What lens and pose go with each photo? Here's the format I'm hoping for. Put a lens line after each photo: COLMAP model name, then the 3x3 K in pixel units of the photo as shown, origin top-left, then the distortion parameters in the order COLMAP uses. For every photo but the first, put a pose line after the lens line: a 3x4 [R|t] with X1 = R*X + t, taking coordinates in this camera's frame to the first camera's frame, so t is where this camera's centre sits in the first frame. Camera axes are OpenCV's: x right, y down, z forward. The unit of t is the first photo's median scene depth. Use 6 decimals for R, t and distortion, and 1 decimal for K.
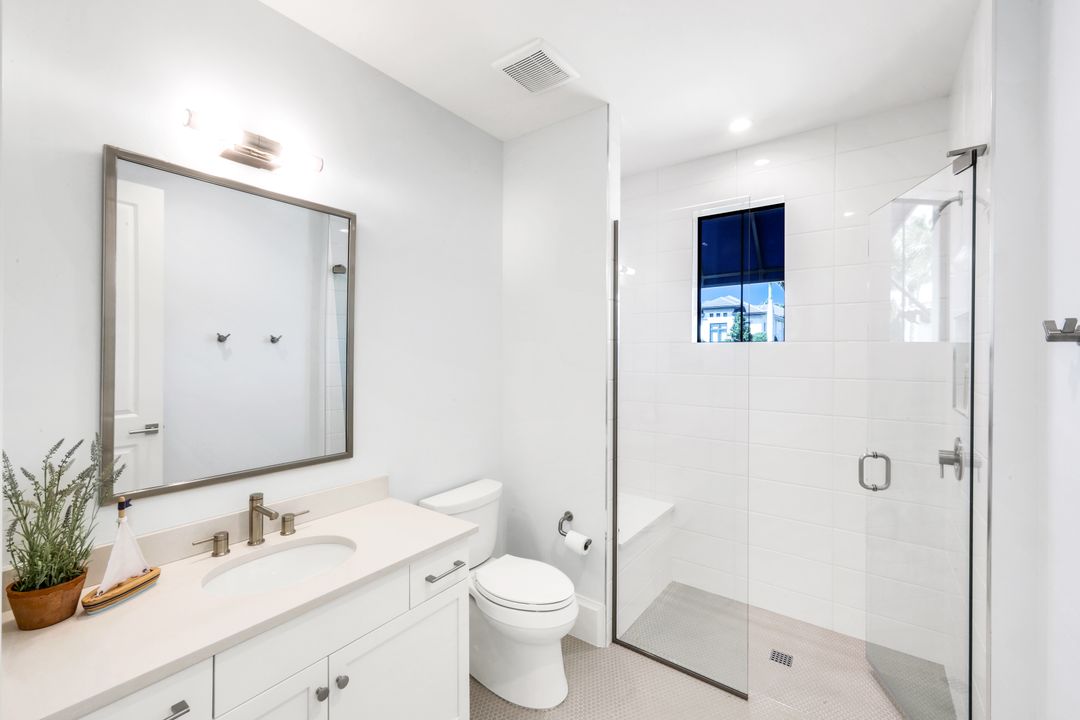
lens RADIAL K [[441.5, 0, 540.5], [0, 441.5, 355.3], [0, 0, 1]] dist [-0.001349, -0.000136]
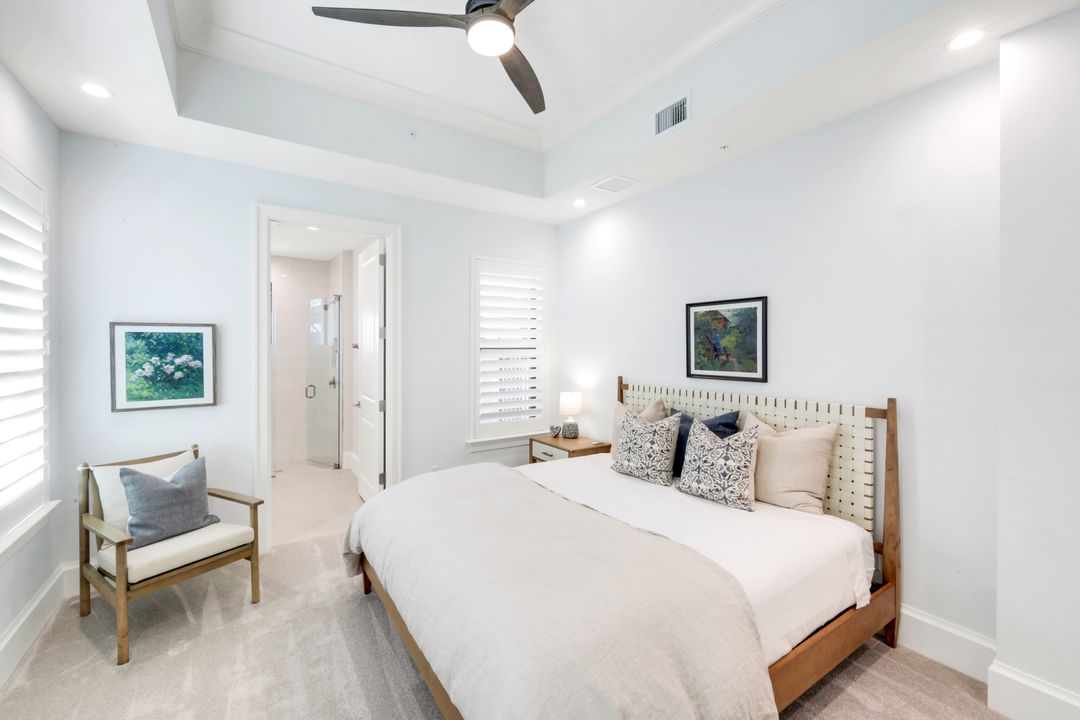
lens RADIAL K [[441.5, 0, 538.5], [0, 441.5, 357.0], [0, 0, 1]] dist [-0.001349, -0.000136]
pose [[0.335057, -0.007553, 0.942168, -1.580908], [0.003510, 0.999971, 0.006768, 0.029291], [-0.942191, 0.001039, 0.335073, -1.481639]]
